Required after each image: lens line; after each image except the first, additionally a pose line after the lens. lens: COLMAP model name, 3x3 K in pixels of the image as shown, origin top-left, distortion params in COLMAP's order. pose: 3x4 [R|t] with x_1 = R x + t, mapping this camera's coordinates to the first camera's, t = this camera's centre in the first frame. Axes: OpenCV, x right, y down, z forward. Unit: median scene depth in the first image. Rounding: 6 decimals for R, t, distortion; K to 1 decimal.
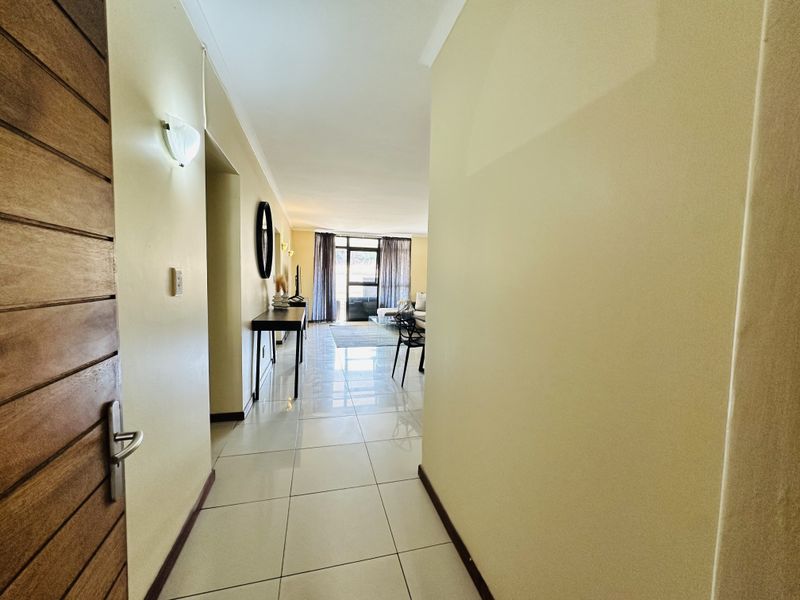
lens RADIAL K [[319.0, 0, 399.6], [0, 319.0, 298.6], [0, 0, 1]] dist [-0.004073, 0.000657]
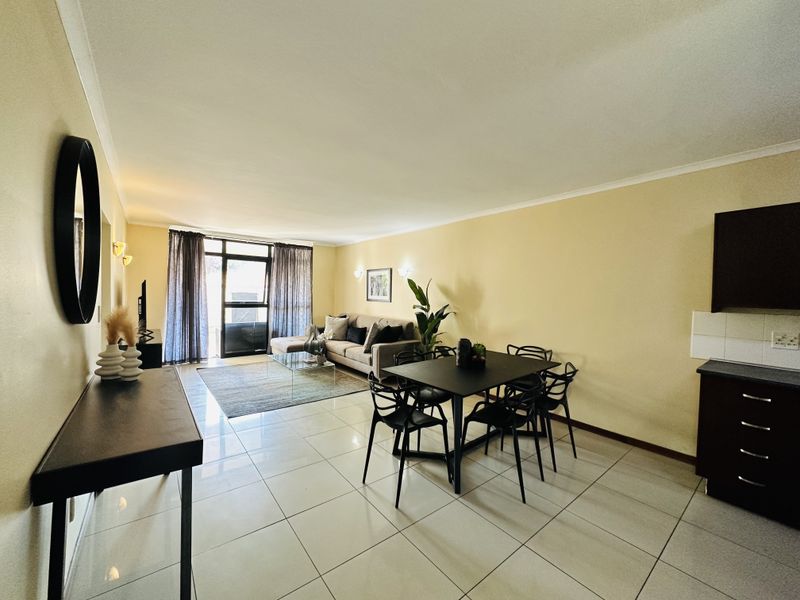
lens RADIAL K [[319.0, 0, 398.4], [0, 319.0, 300.1], [0, 0, 1]] dist [-0.004073, 0.000657]
pose [[0.918684, -0.007246, 0.394926, -0.084620], [0.019344, 0.999457, -0.026662, -0.030992], [-0.394518, 0.032133, 0.918326, 0.189462]]
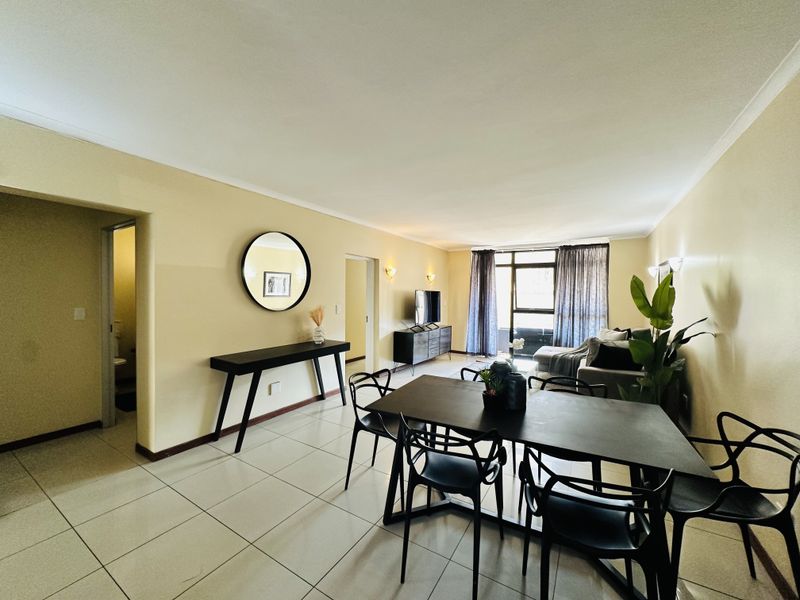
lens RADIAL K [[319.0, 0, 398.9], [0, 319.0, 300.7], [0, 0, 1]] dist [-0.004073, 0.000657]
pose [[0.684597, 0.000975, -0.728922, 0.223211], [-0.043776, 0.998249, -0.039778, -0.026621], [0.727607, 0.059141, 0.683441, 0.251244]]
